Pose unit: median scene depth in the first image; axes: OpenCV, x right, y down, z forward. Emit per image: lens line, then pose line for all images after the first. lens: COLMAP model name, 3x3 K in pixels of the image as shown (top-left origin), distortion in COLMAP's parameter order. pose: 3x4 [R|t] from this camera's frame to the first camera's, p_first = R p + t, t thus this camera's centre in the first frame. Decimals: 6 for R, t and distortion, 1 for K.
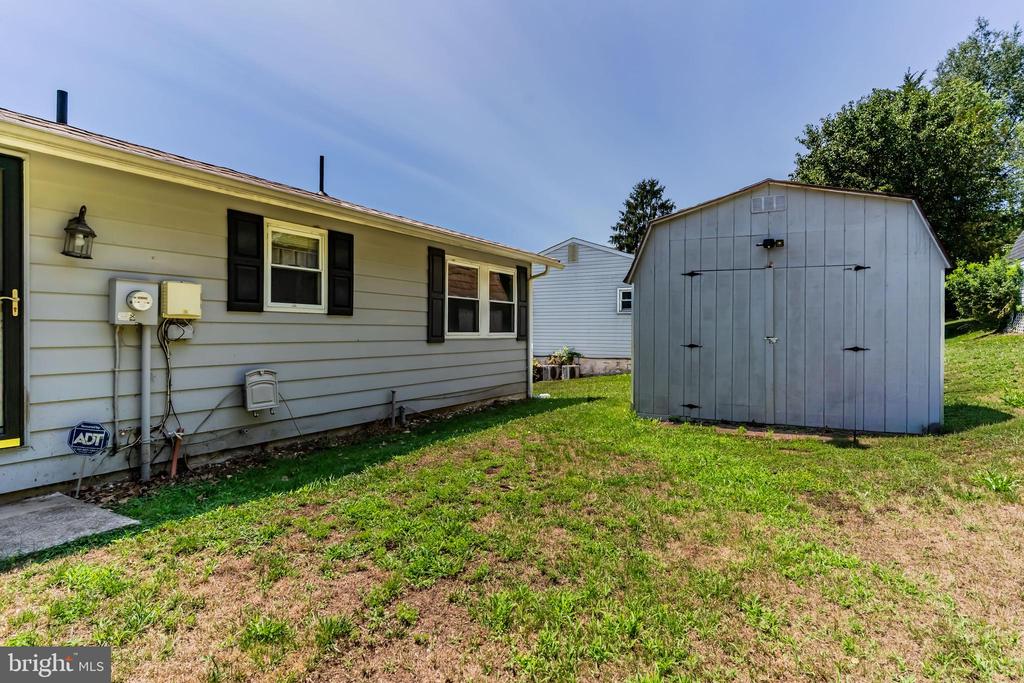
lens RADIAL K [[528.6, 0, 504.9], [0, 528.6, 331.6], [0, 0, 1]] dist [-0.006311, 0.003651]
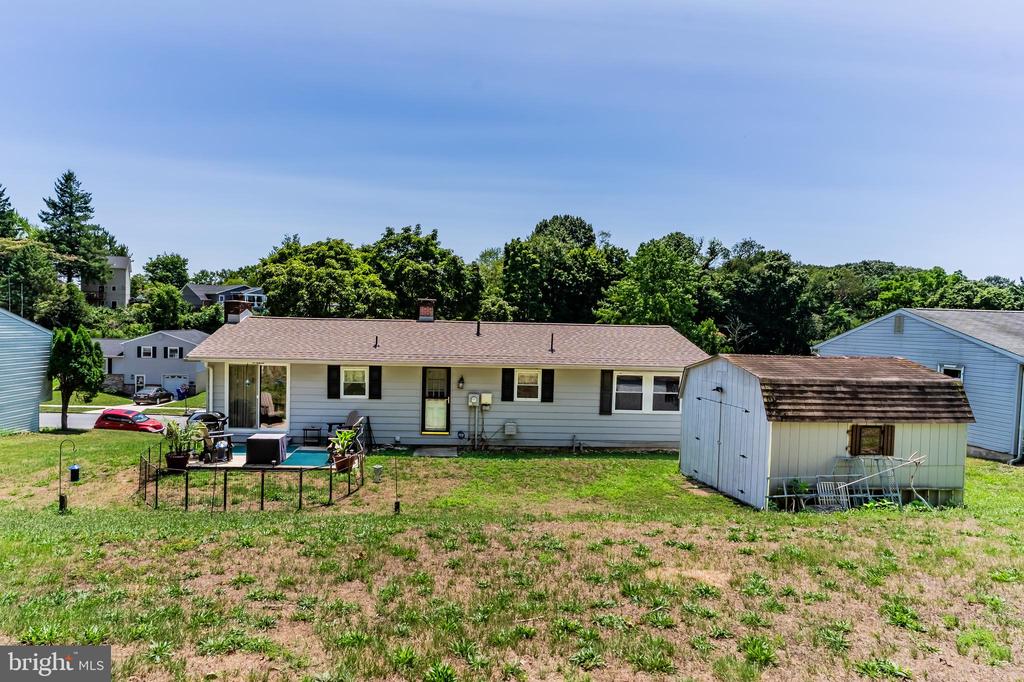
lens RADIAL K [[568.4, 0, 475.2], [0, 568.4, 352.6], [0, 0, 1]] dist [-0.000304, -0.001263]
pose [[0.573509, 0.050909, -0.817616, 1.704149], [-0.024898, 0.998689, 0.044719, -0.380908], [0.818821, -0.005289, 0.574024, -0.844516]]
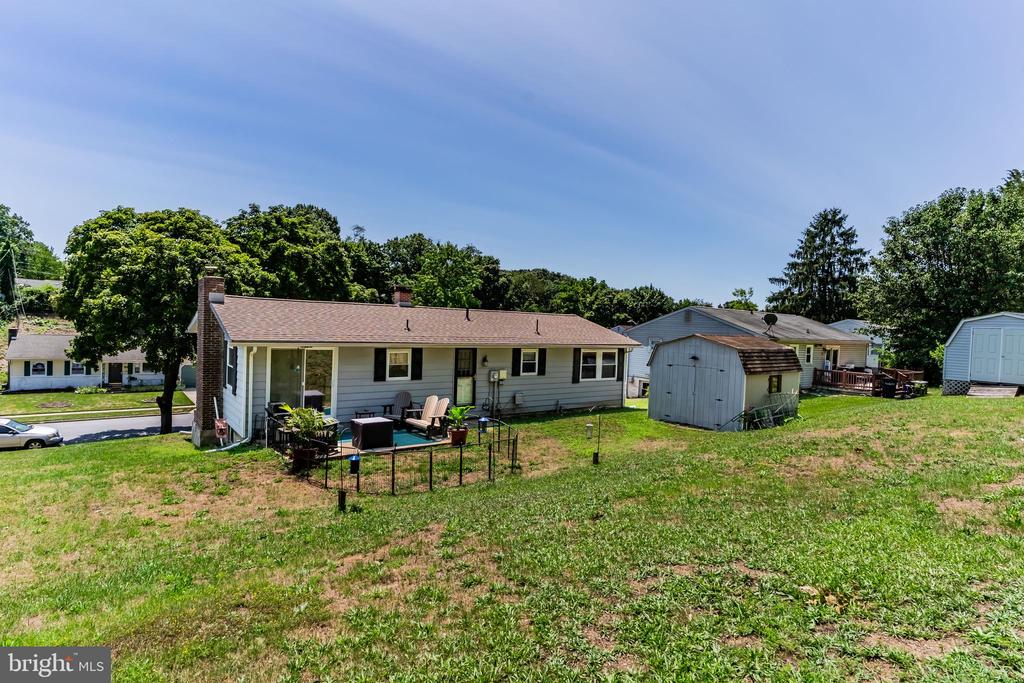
lens RADIAL K [[528.6, 0, 513.9], [0, 528.6, 339.1], [0, 0, 1]] dist [-0.006311, 0.003651]
pose [[0.934738, 0.042754, -0.352757, 0.624075], [-0.036419, 0.999034, 0.024578, -0.313307], [0.353468, -0.010127, 0.935392, -1.960765]]
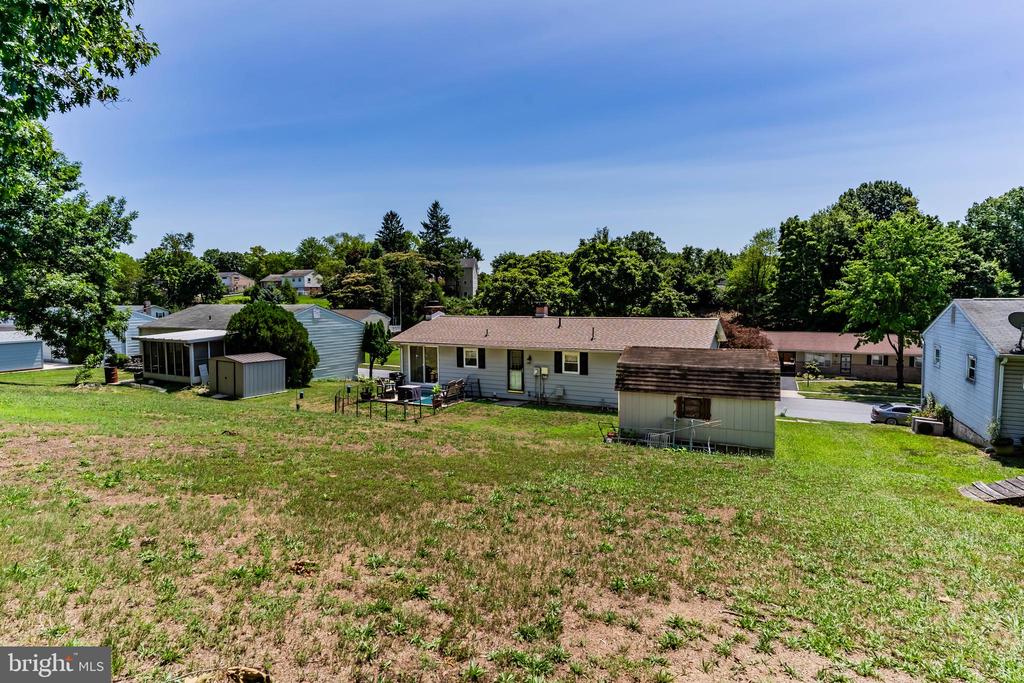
lens RADIAL K [[528.6, 0, 535.3], [0, 528.6, 339.1], [0, 0, 1]] dist [-0.006311, 0.003651]
pose [[0.122057, 0.073433, -0.989803, 3.276355], [0.000046, 0.997259, 0.073991, -0.551719], [0.992523, -0.009077, 0.121719, 0.216331]]
